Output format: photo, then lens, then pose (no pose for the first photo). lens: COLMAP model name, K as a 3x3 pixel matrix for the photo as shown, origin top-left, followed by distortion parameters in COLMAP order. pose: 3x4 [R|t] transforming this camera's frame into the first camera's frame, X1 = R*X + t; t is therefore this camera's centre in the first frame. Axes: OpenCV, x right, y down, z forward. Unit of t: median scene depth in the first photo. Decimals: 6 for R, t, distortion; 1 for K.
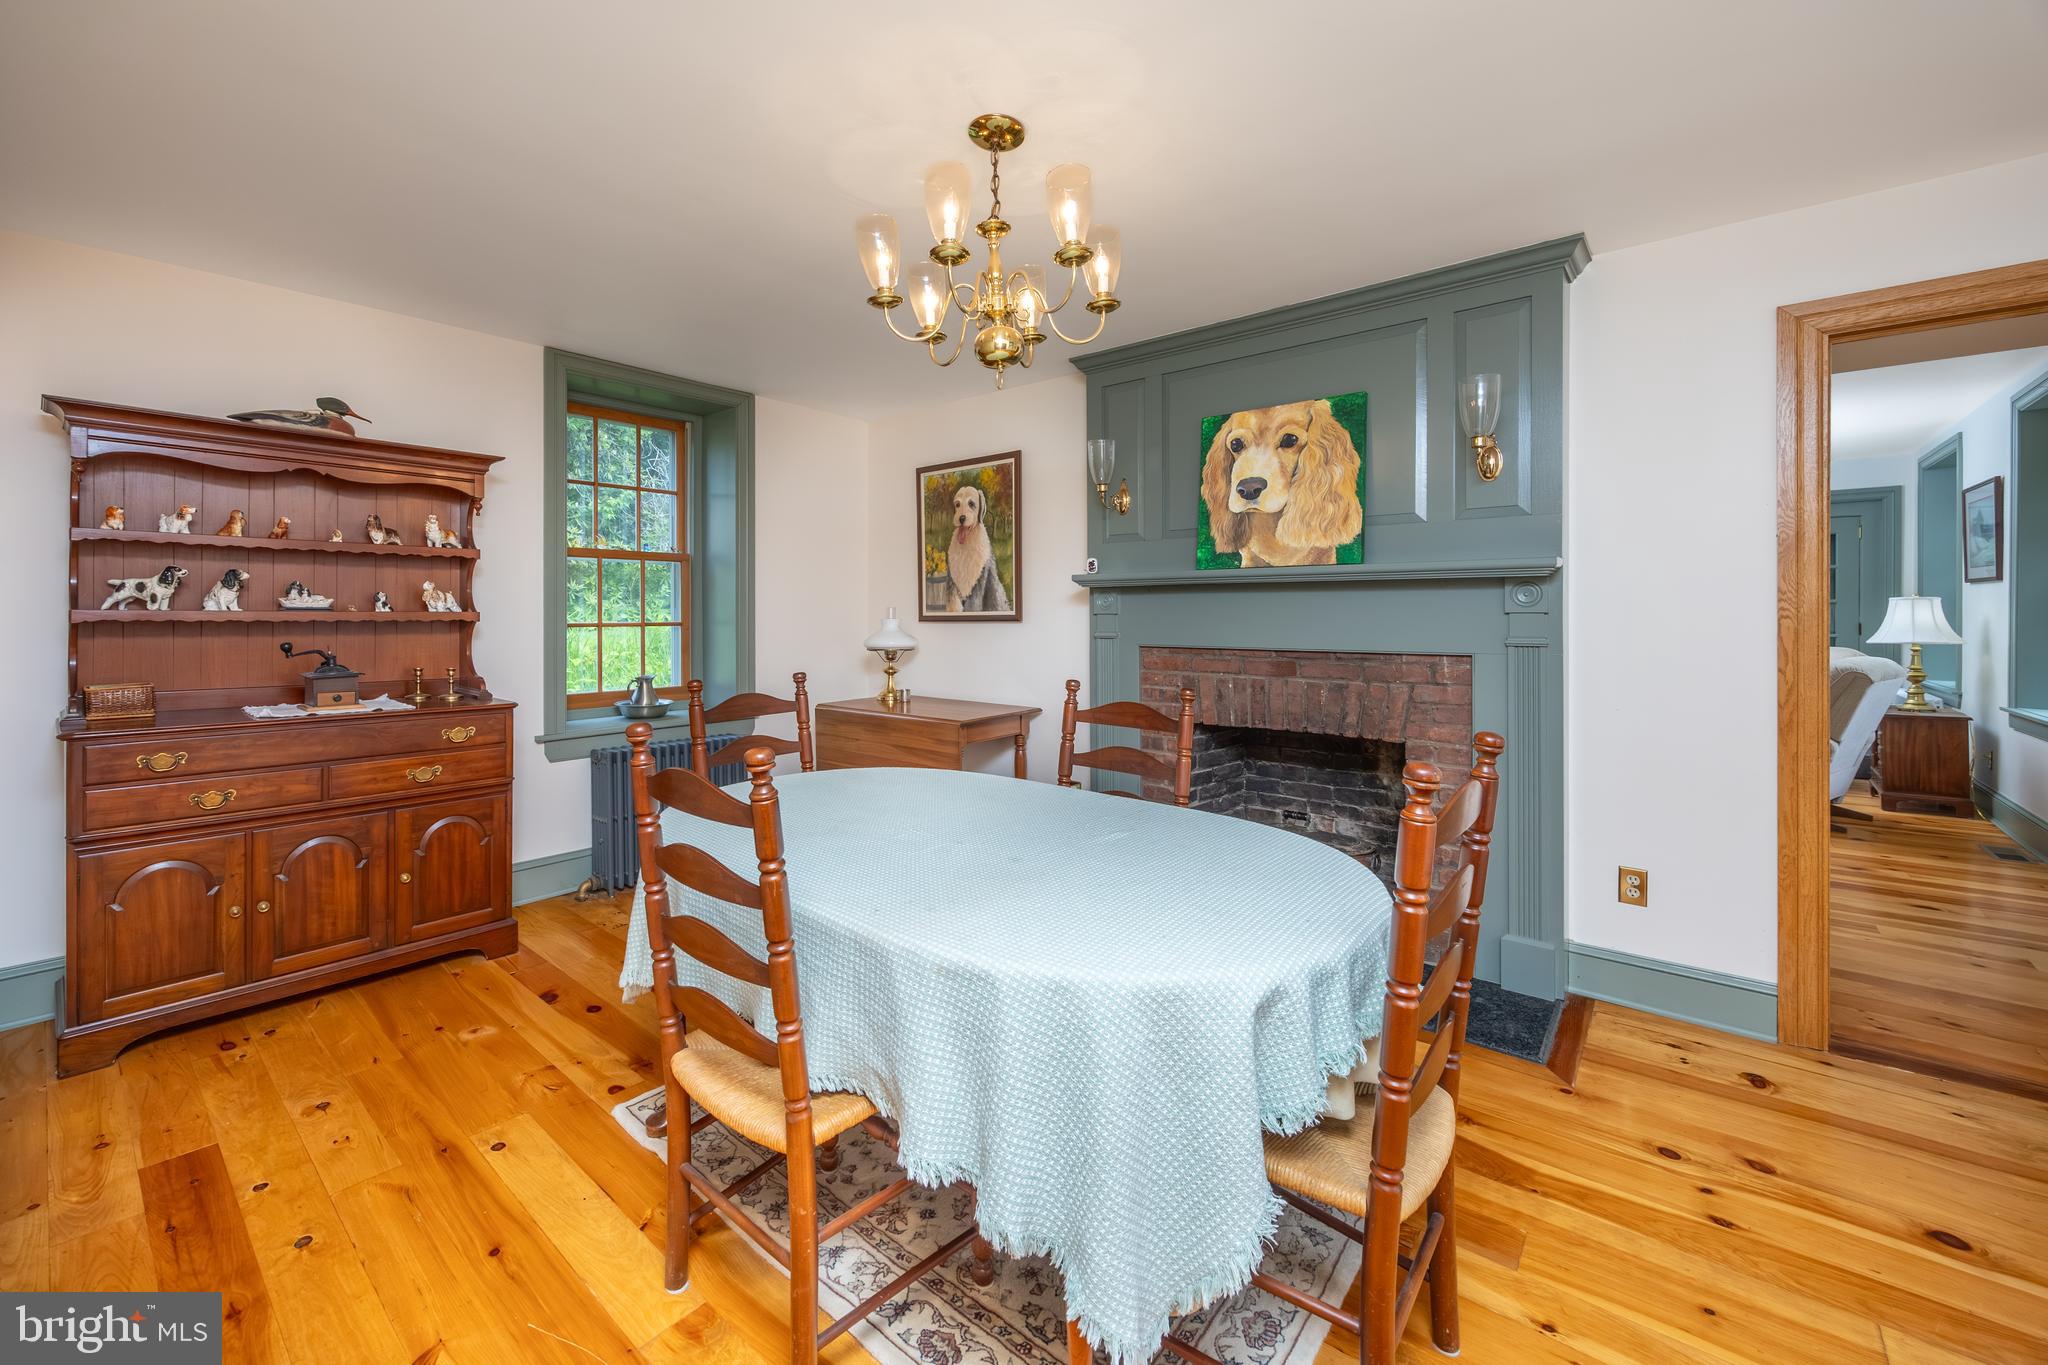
lens RADIAL K [[821.5, 0, 1018.5], [0, 821.5, 622.6], [0, 0, 1]] dist [0.004675, 0.000368]
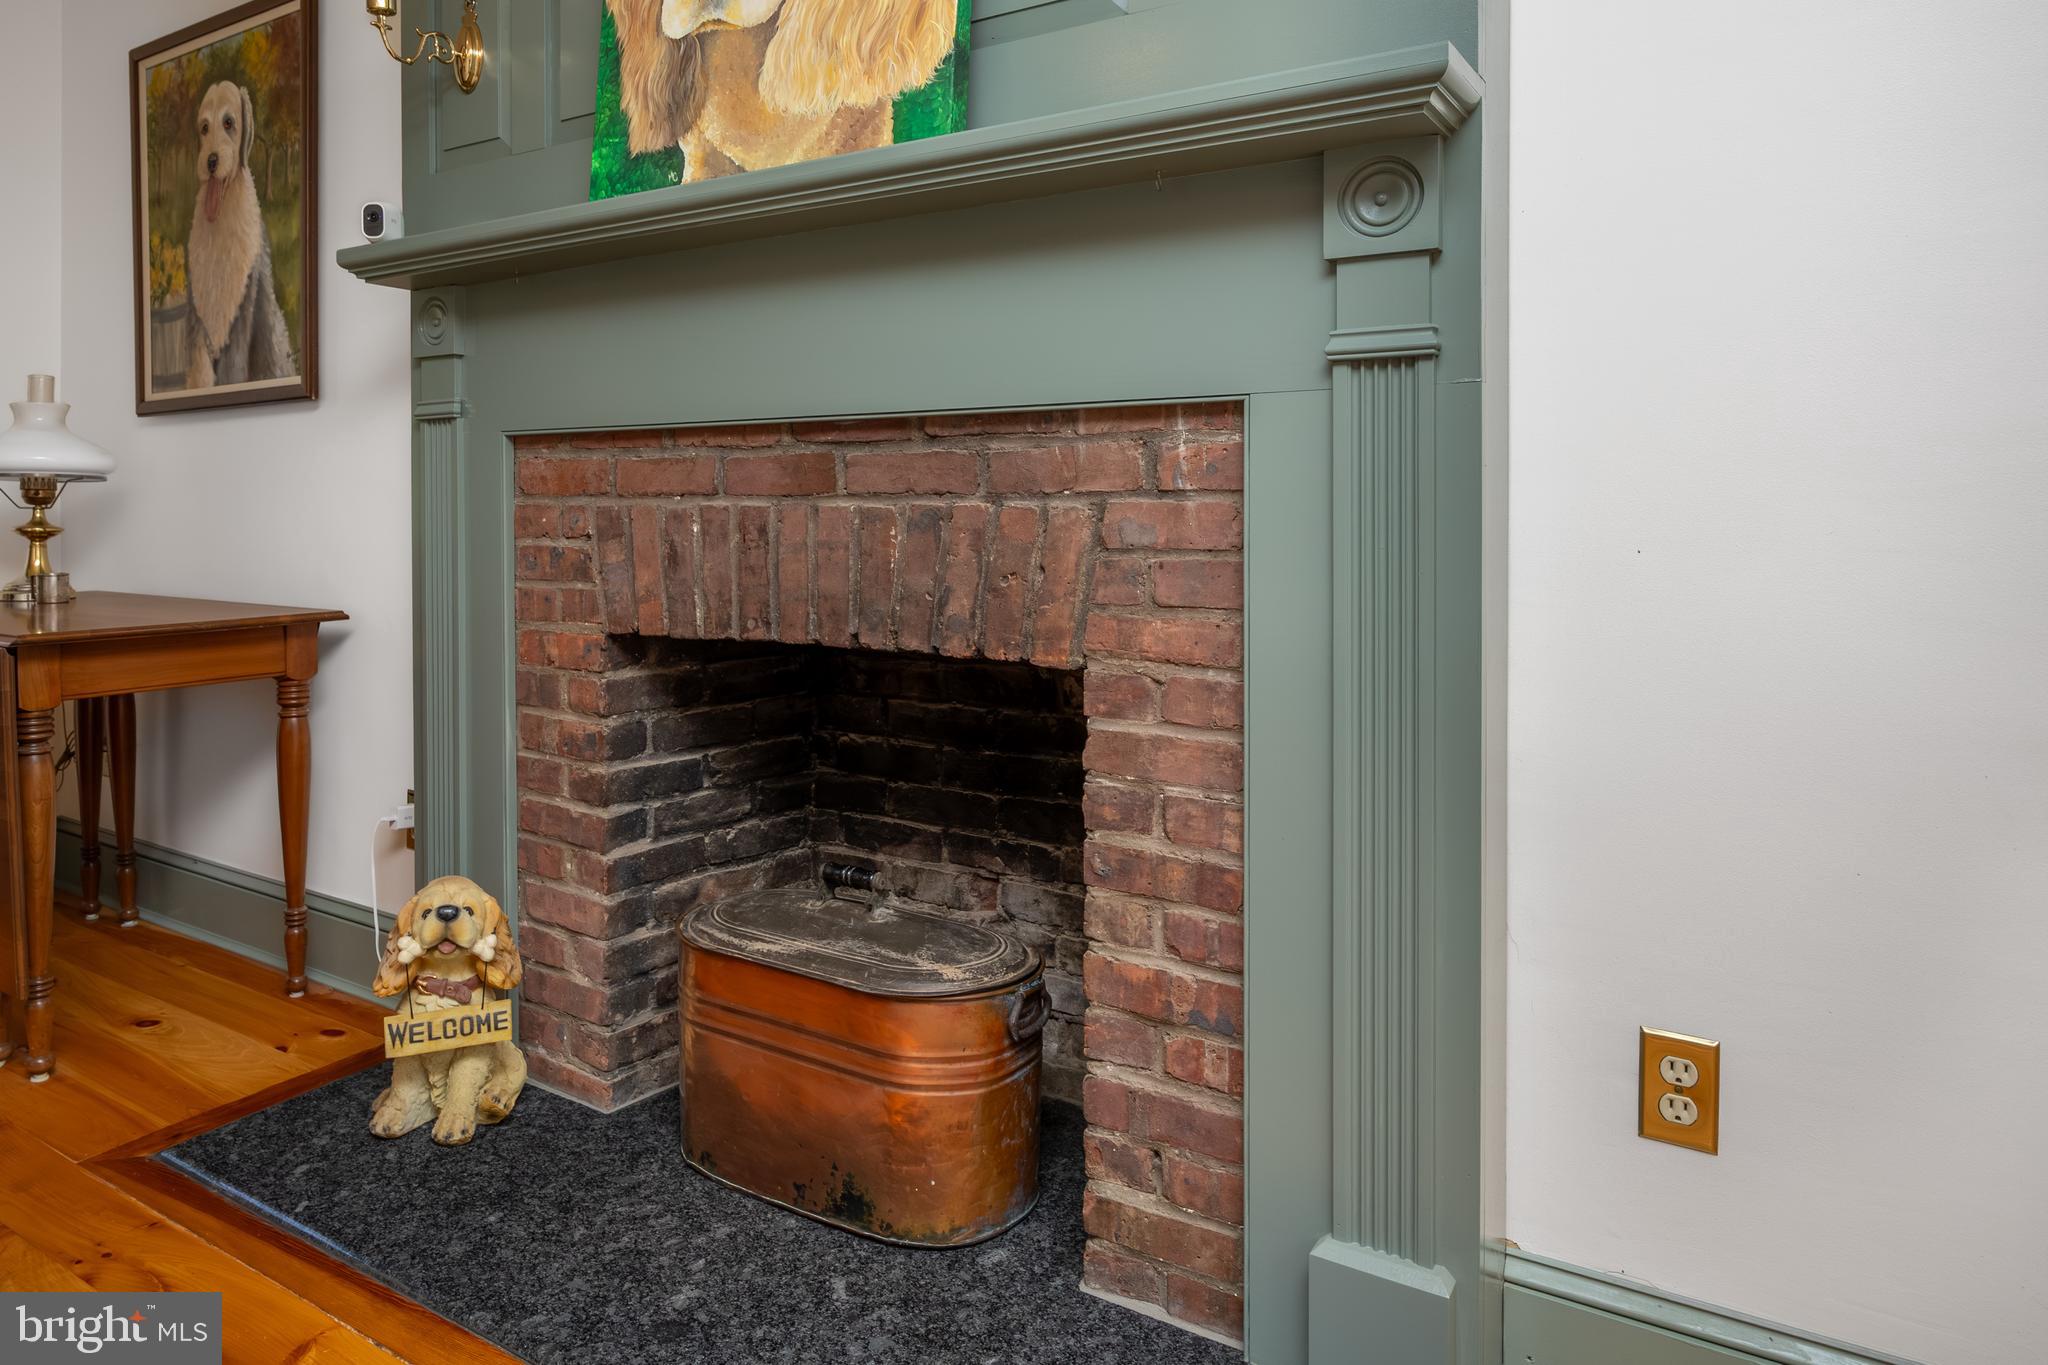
lens RADIAL K [[1312.4, 0, 973.8], [0, 1312.4, 523.9], [0, 0, 1]] dist [-0.007466, 0.001940]
pose [[0.993155, 0.004306, 0.116721, 0.325643], [-0.003807, 0.999983, -0.004496, 0.079716], [-0.116738, 0.004021, 0.993155, 0.414268]]
